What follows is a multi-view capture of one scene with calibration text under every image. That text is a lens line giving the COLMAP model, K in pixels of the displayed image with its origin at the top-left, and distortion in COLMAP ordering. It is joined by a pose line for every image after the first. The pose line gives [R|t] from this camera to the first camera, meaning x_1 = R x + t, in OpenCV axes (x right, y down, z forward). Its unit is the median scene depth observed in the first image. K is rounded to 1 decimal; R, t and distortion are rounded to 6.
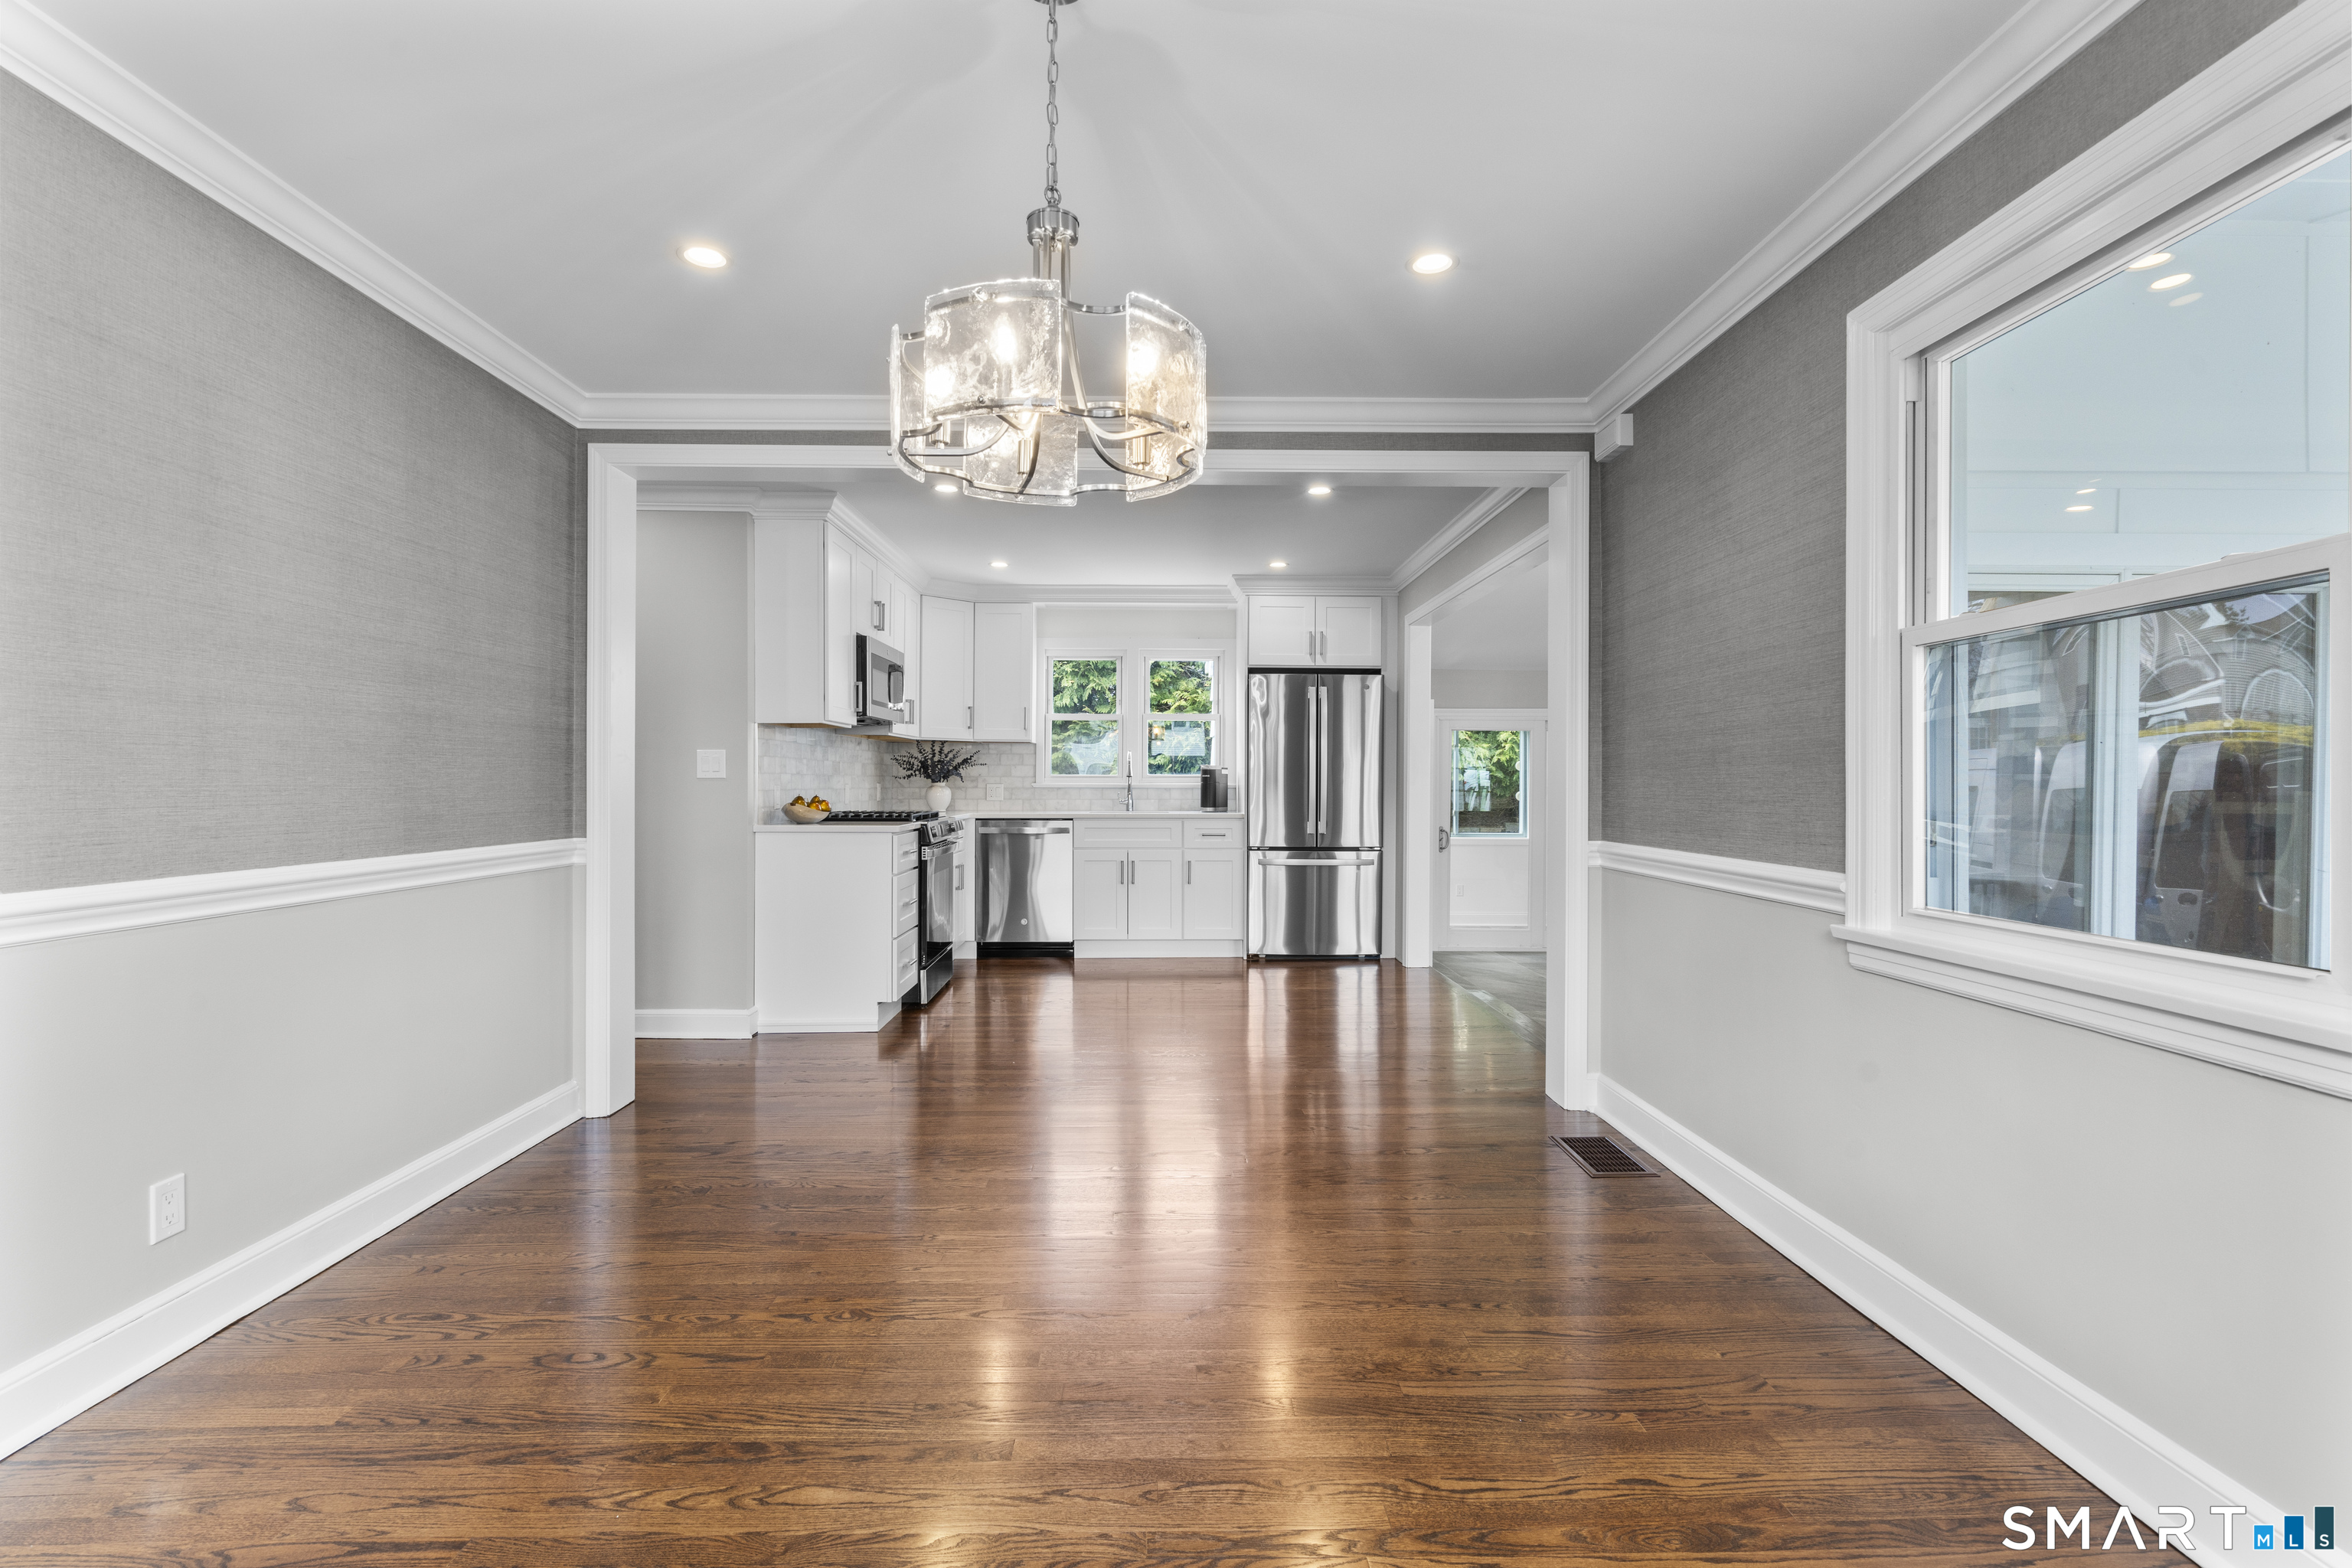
lens RADIAL K [[1098.9, 0, 1176.0], [0, 1098.9, 784.0], [0, 0, 1]] dist [0.000141, -0.000050]
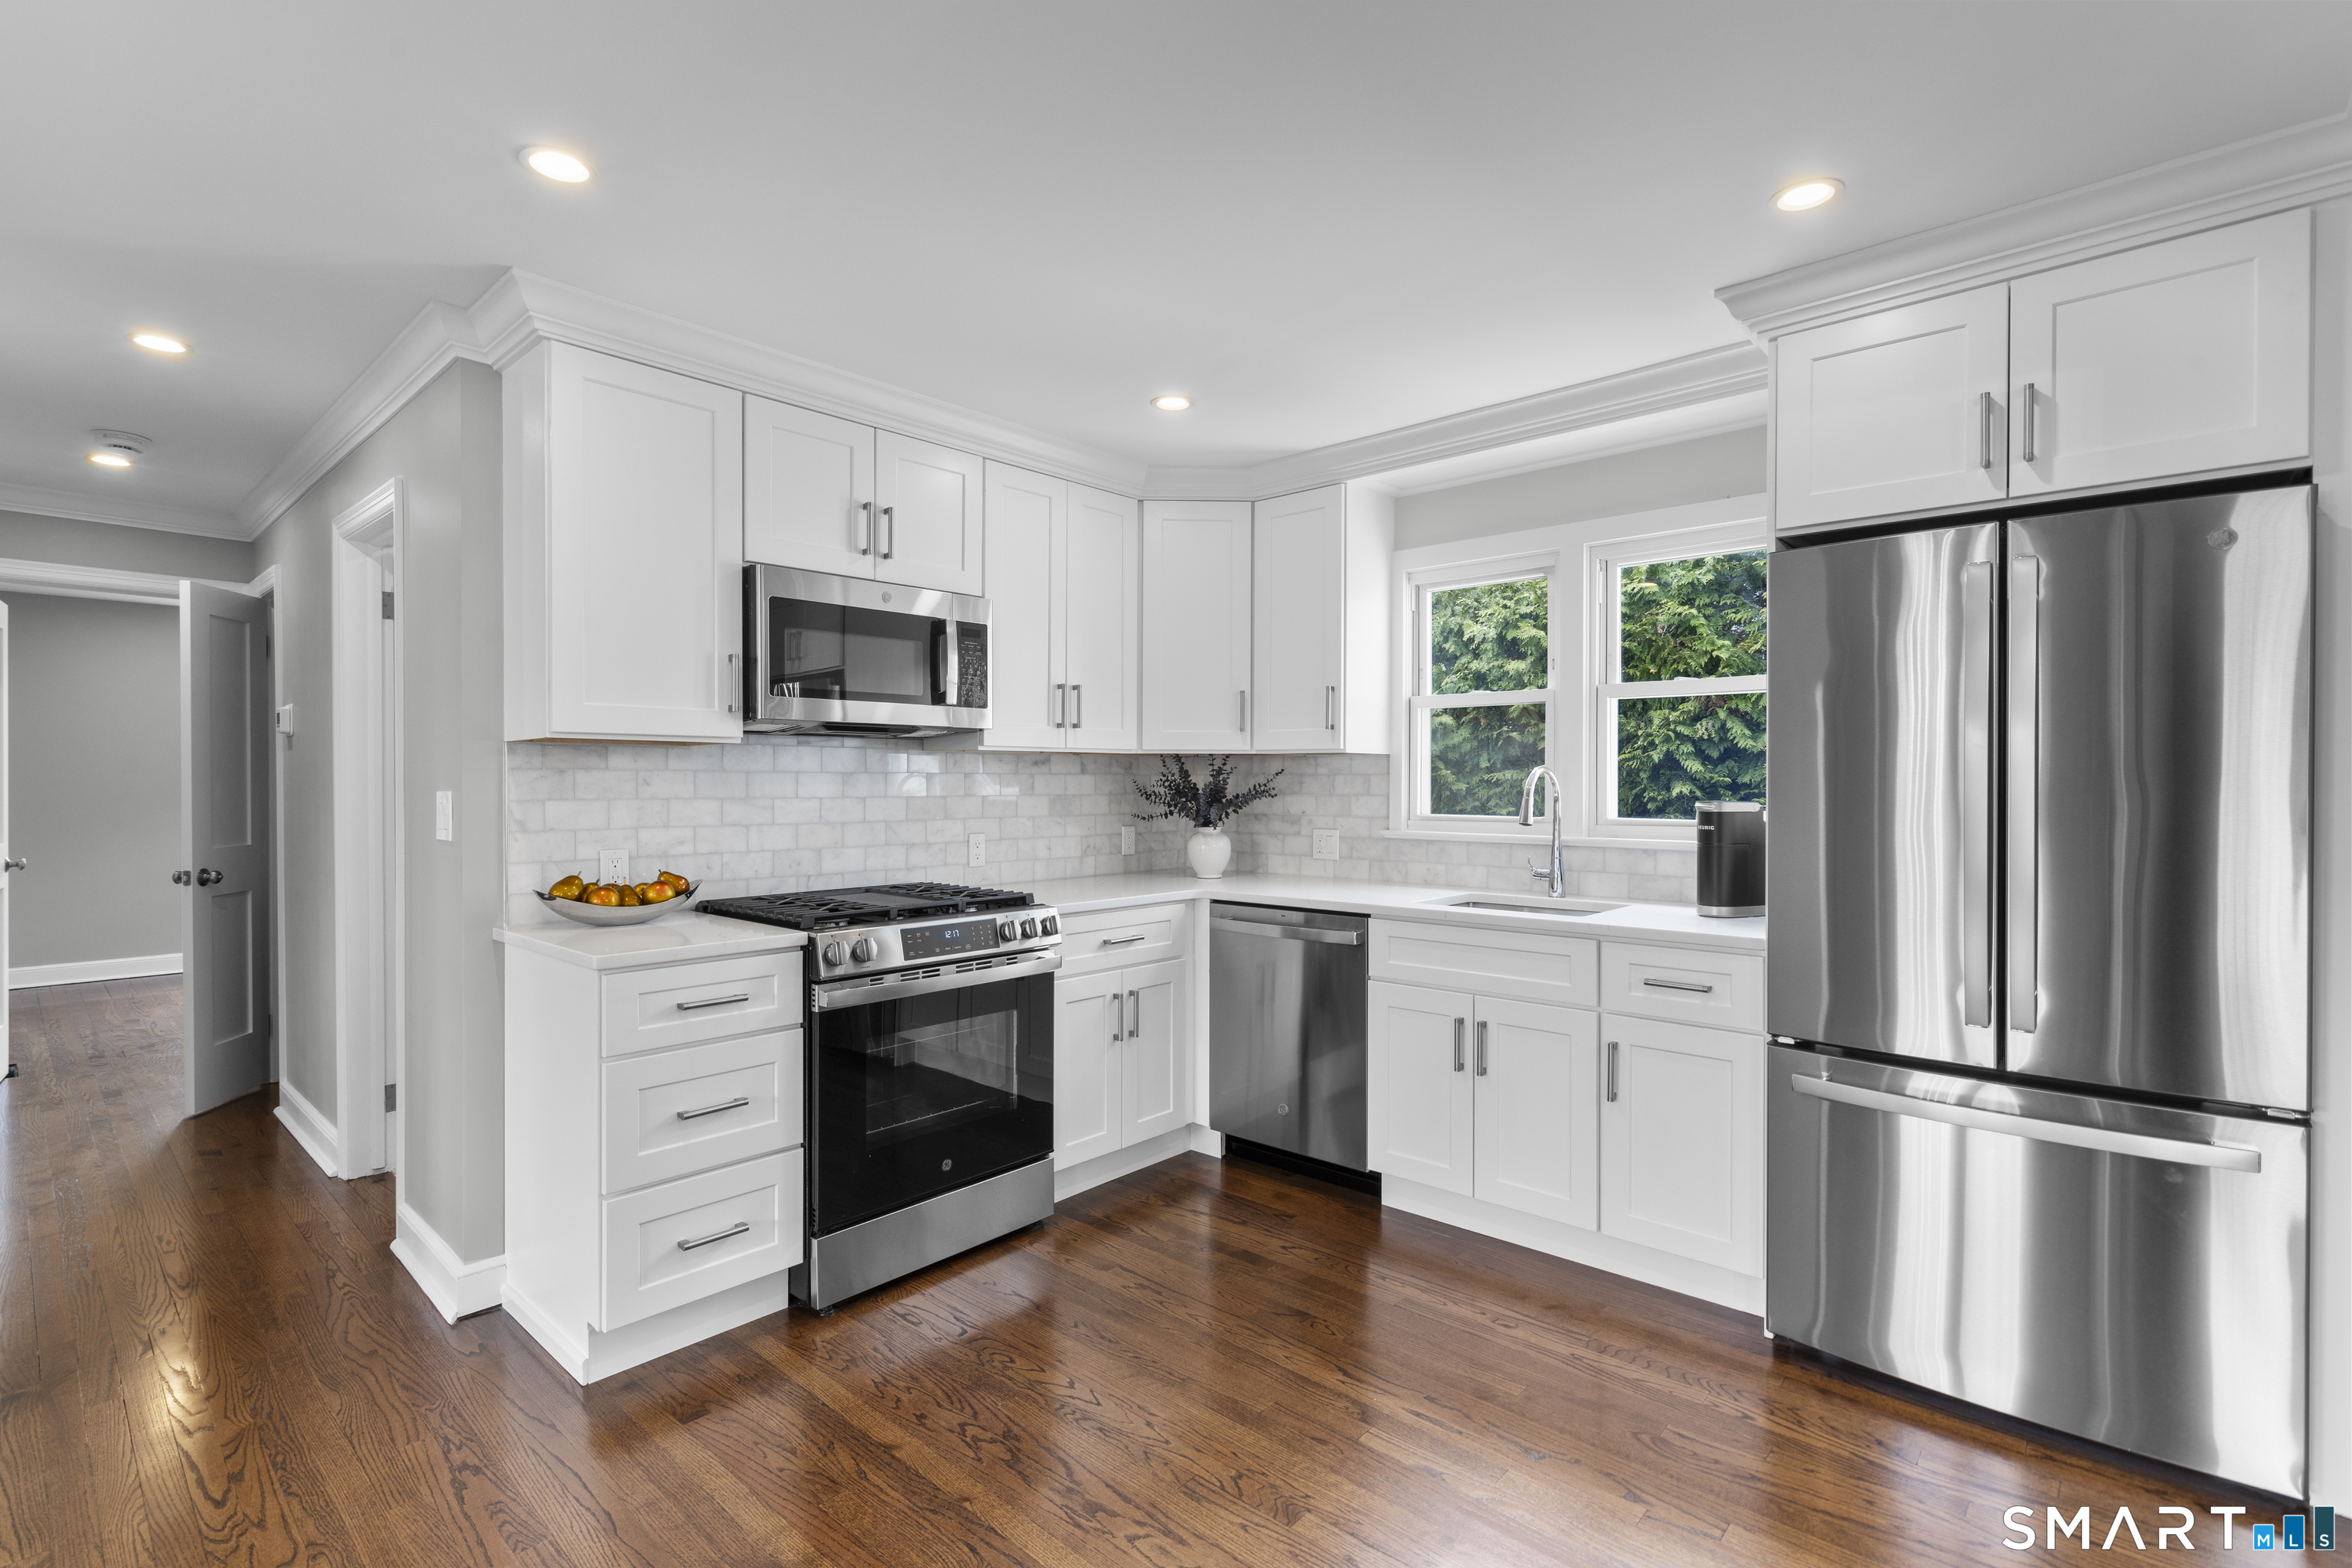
lens RADIAL K [[1098.9, 0, 1176.0], [0, 1098.9, 784.0], [0, 0, 1]] dist [0.000141, -0.000050]
pose [[0.717161, -0.003901, -0.696897, 0.169109], [0.002684, 0.999992, -0.002836, -0.022316], [0.696902, 0.000163, 0.717166, 0.579608]]
